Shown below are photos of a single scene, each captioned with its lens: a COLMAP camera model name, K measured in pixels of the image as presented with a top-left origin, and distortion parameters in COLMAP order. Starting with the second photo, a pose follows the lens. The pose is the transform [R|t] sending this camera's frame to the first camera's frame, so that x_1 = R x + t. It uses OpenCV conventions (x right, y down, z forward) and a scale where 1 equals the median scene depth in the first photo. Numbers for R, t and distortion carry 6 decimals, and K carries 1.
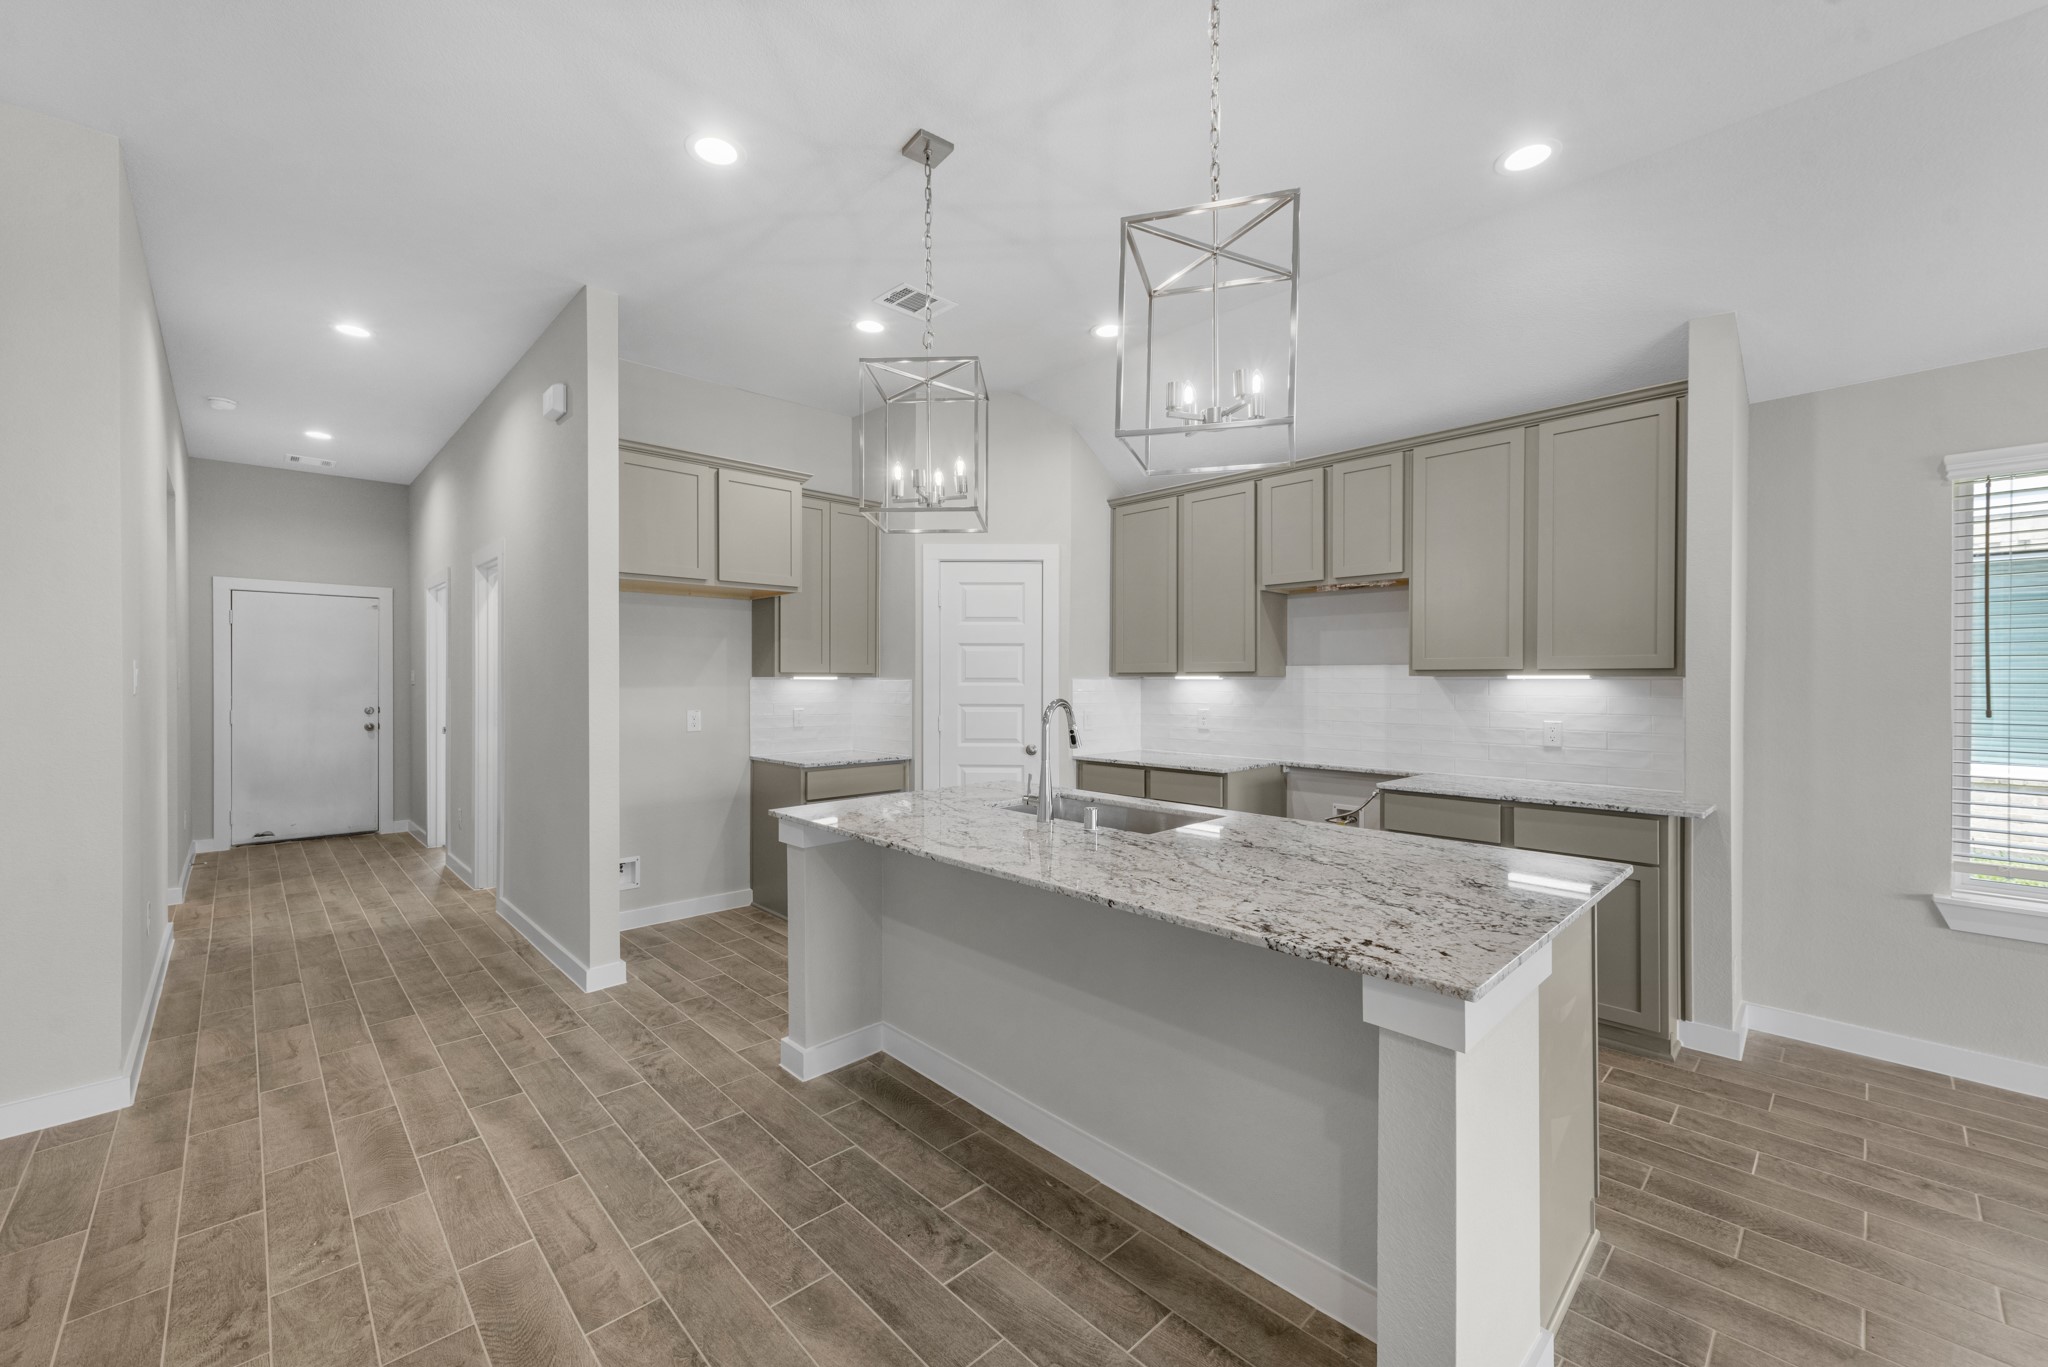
lens RADIAL K [[825.7, 0, 1021.6], [0, 825.7, 678.1], [0, 0, 1]] dist [0.008508, -0.000144]
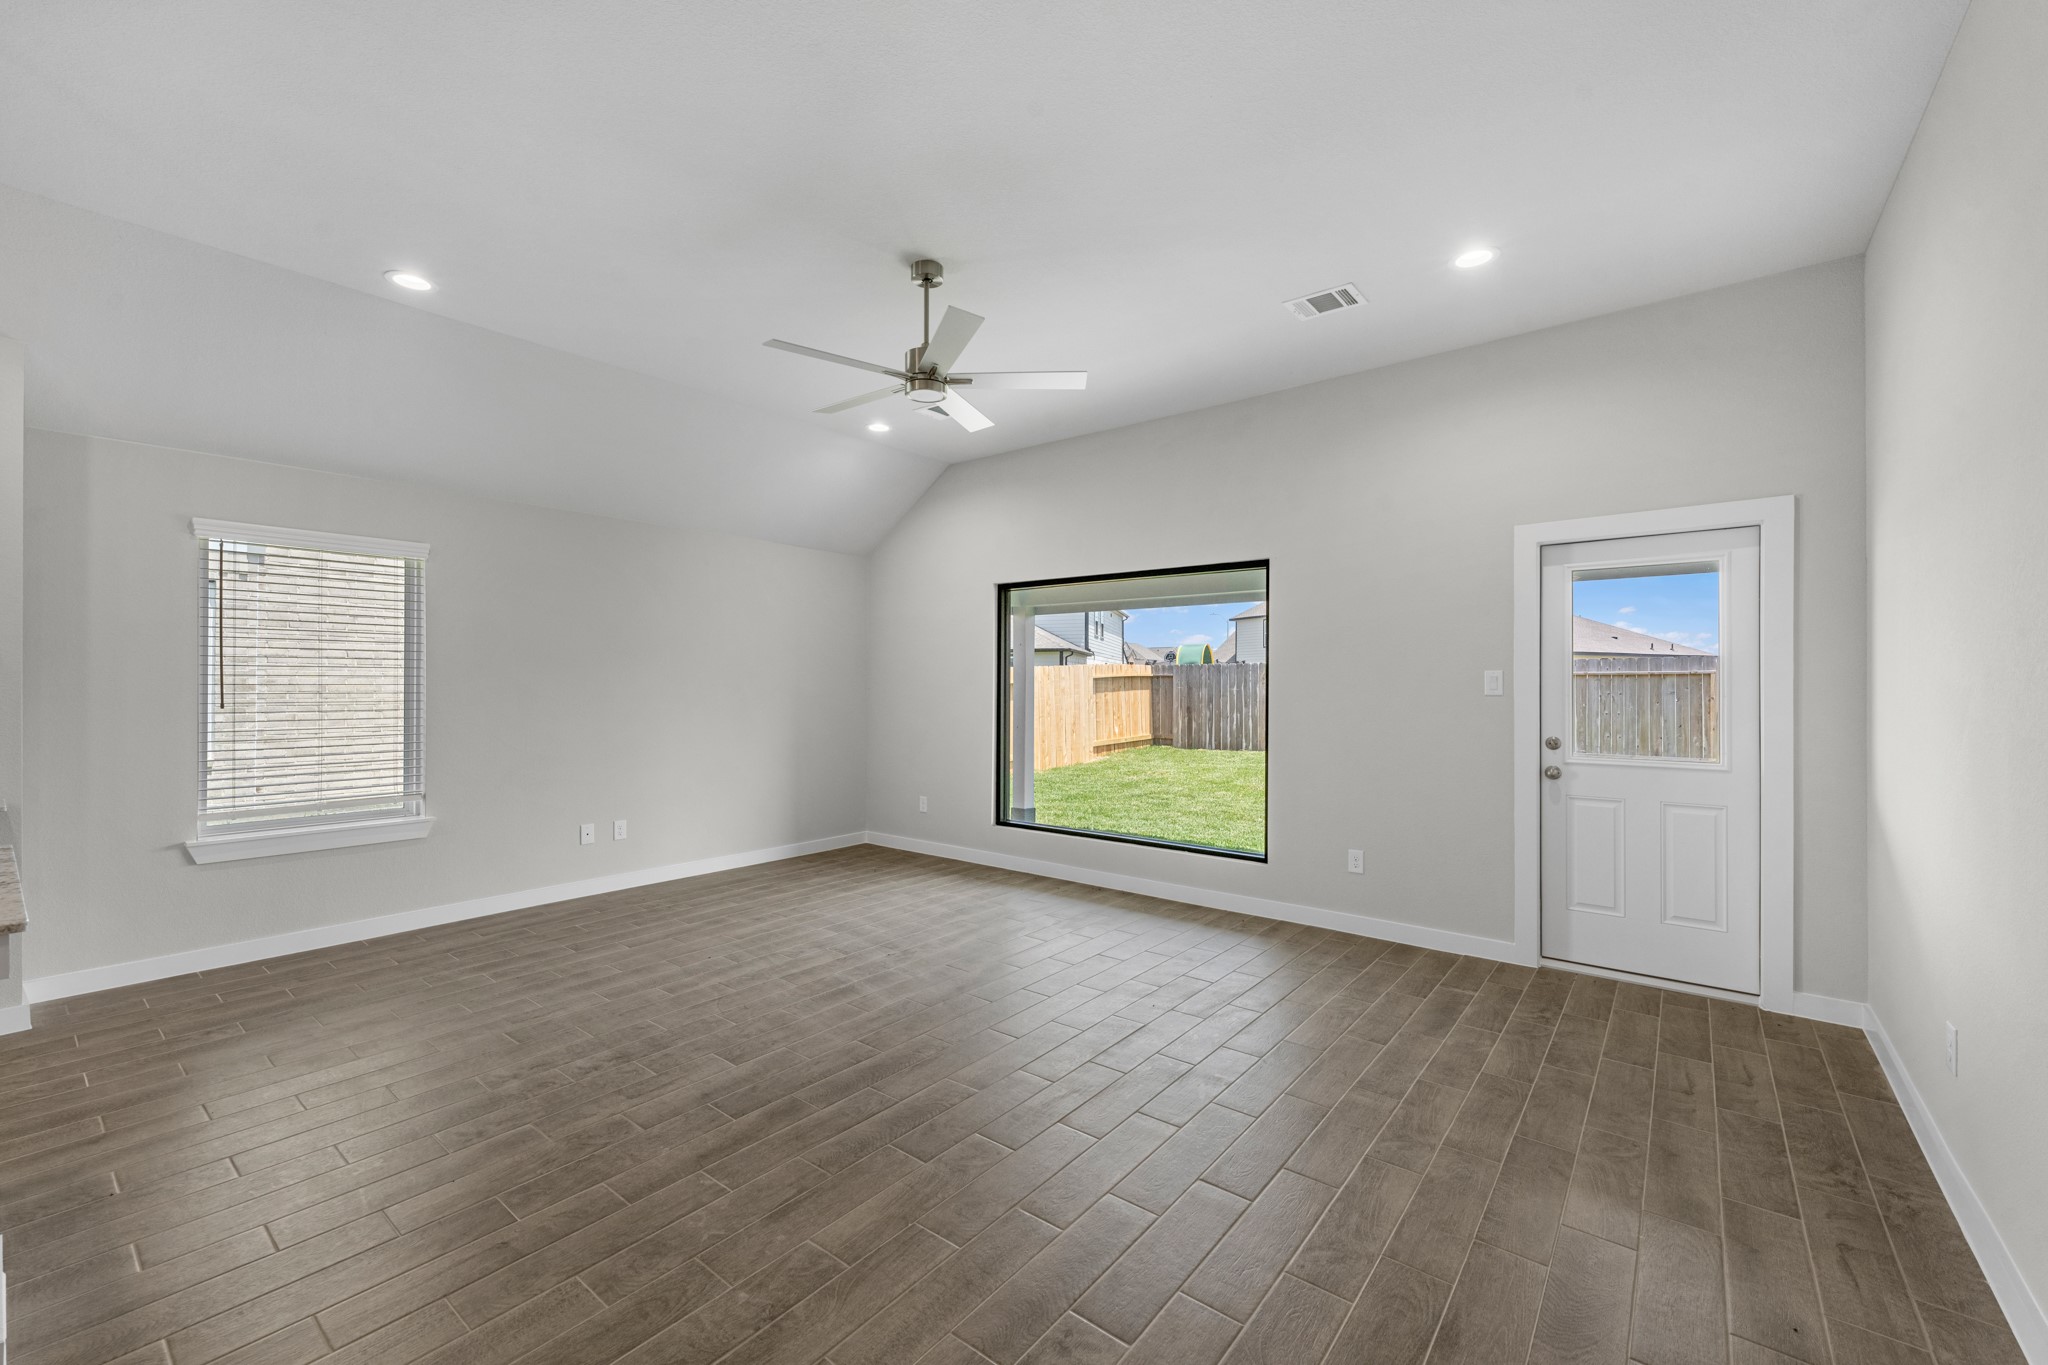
lens RADIAL K [[825.7, 0, 1020.1], [0, 825.7, 682.1], [0, 0, 1]] dist [0.008508, -0.000144]
pose [[-0.139017, 0.001154, 0.990289, -0.325113], [-0.002694, 0.999995, -0.001543, 0.000382], [-0.990286, -0.002882, -0.139013, -0.111665]]
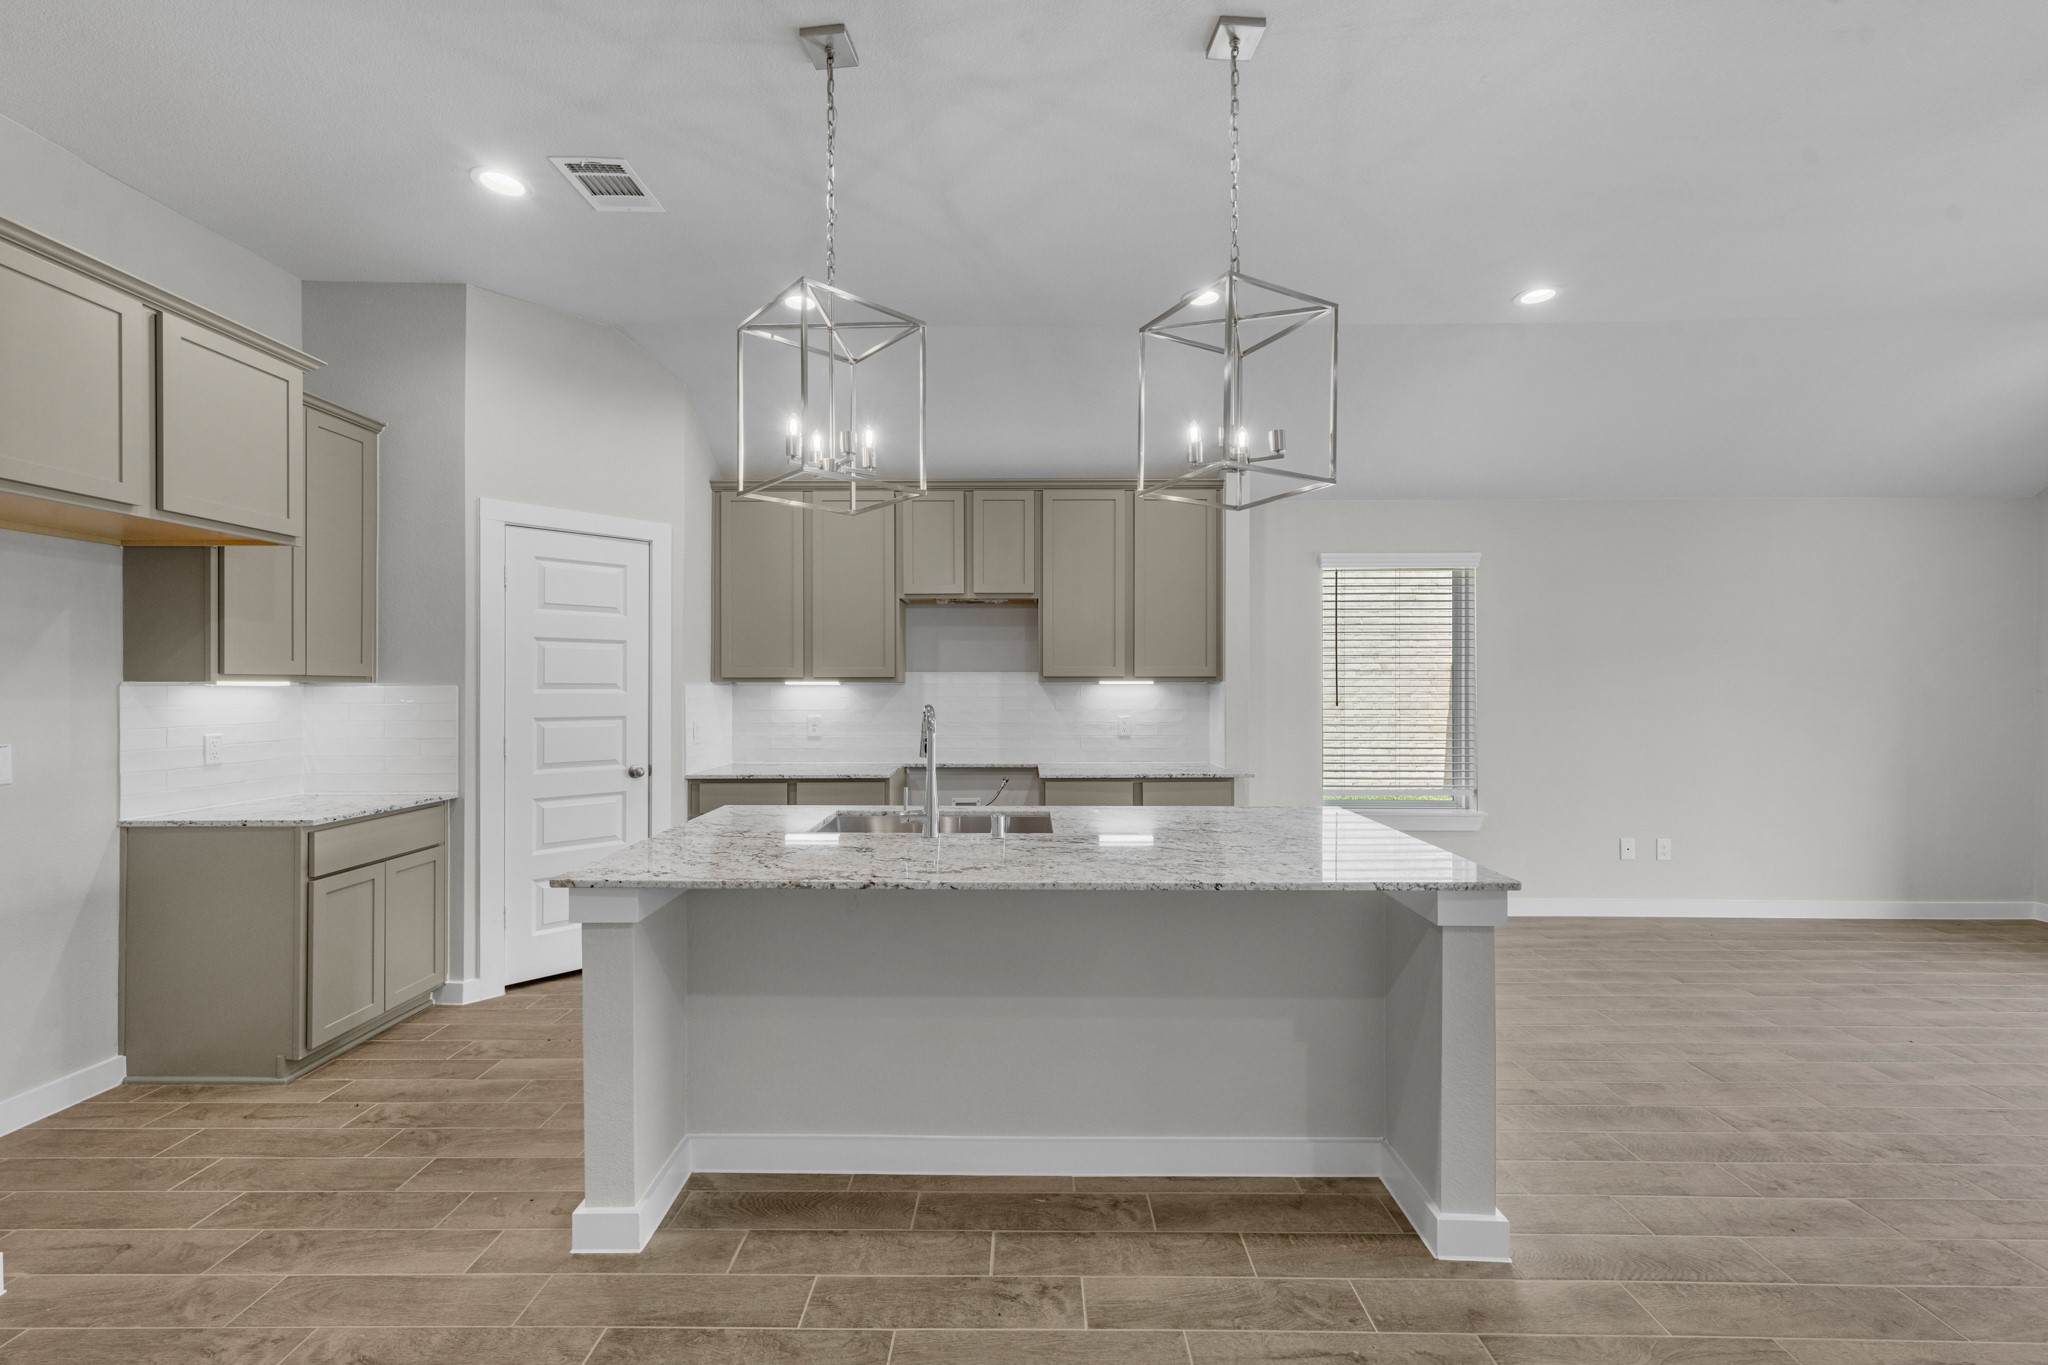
lens RADIAL K [[825.7, 0, 1024.4], [0, 825.7, 685.4], [0, 0, 1]] dist [0.008508, -0.000144]
pose [[0.691469, -0.001133, 0.722405, -0.416528], [0.000731, 0.999999, 0.000869, 0.001474], [-0.722406, -0.000073, 0.691469, 0.204931]]
